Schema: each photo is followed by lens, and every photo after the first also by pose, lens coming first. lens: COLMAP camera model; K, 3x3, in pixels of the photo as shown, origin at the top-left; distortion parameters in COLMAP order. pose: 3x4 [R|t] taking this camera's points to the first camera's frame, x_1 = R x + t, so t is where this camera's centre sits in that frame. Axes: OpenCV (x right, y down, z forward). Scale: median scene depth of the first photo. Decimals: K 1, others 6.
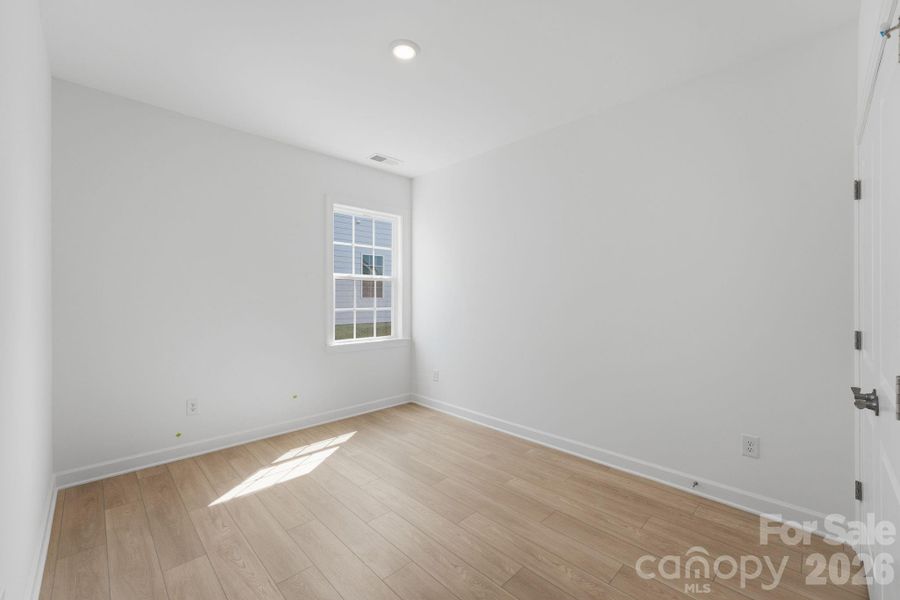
lens RADIAL K [[373.1, 0, 450.8], [0, 373.1, 294.4], [0, 0, 1]] dist [-0.042163, 0.000217]
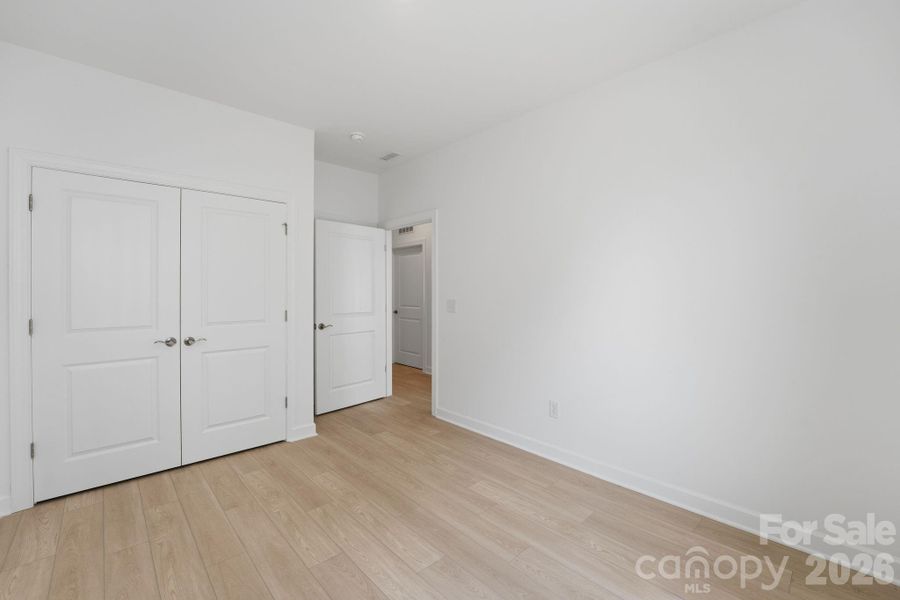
lens RADIAL K [[373.1, 0, 450.8], [0, 373.1, 294.4], [0, 0, 1]] dist [-0.042163, 0.000217]
pose [[-0.999211, -0.002368, 0.039648, -0.284984], [-0.002419, 0.999996, -0.001255, 0.014427], [-0.039645, -0.001350, -0.999213, 1.910469]]
